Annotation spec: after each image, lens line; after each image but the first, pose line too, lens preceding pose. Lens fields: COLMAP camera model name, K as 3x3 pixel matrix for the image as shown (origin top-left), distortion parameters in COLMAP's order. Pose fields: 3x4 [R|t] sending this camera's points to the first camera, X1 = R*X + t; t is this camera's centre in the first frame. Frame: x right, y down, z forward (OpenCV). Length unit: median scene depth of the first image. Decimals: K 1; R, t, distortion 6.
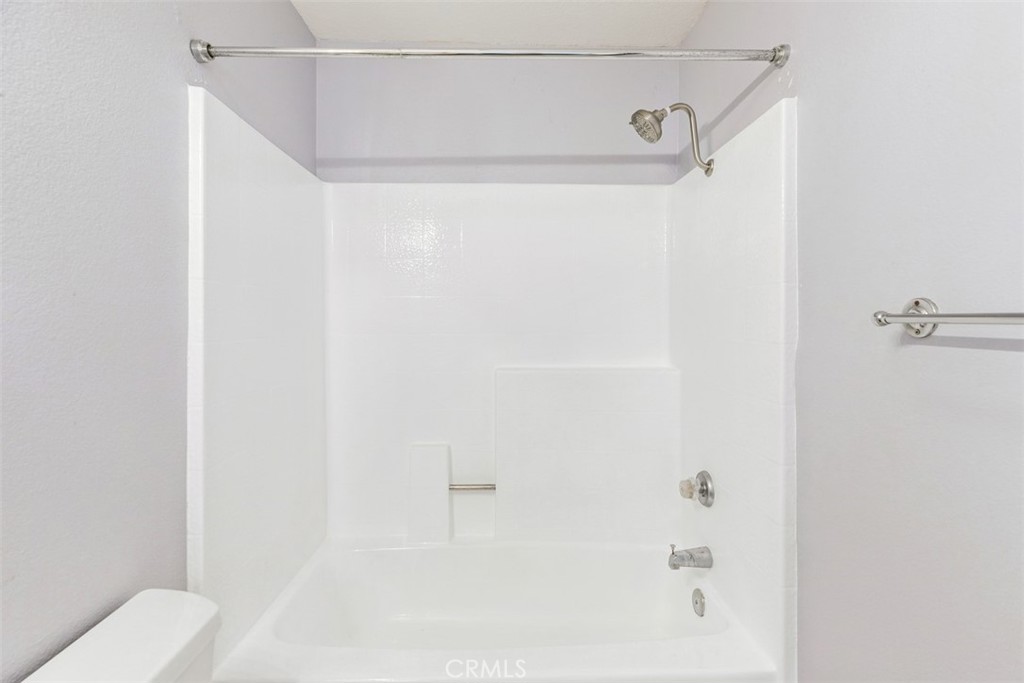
lens RADIAL K [[461.8, 0, 515.2], [0, 461.8, 309.8], [0, 0, 1]] dist [-0.000195, -0.000716]
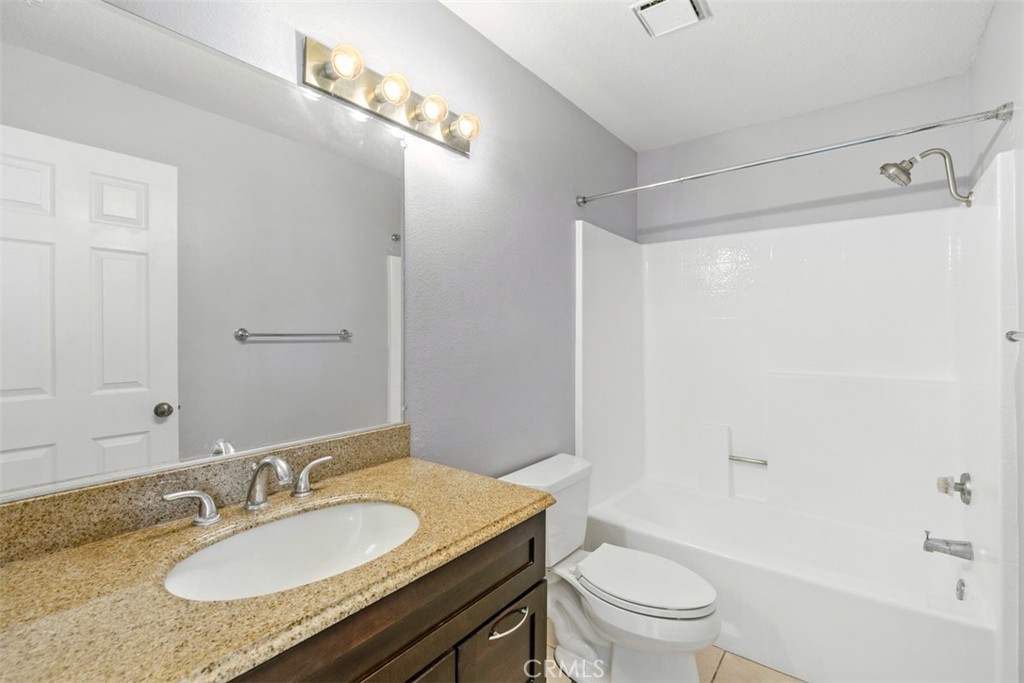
lens RADIAL K [[461.8, 0, 514.0], [0, 461.8, 340.3], [0, 0, 1]] dist [-0.000195, -0.000716]
pose [[0.773237, 0.014076, -0.633961, 0.272226], [0.007655, 0.999474, 0.031528, -0.012373], [0.634071, -0.029232, 0.772722, -0.543106]]
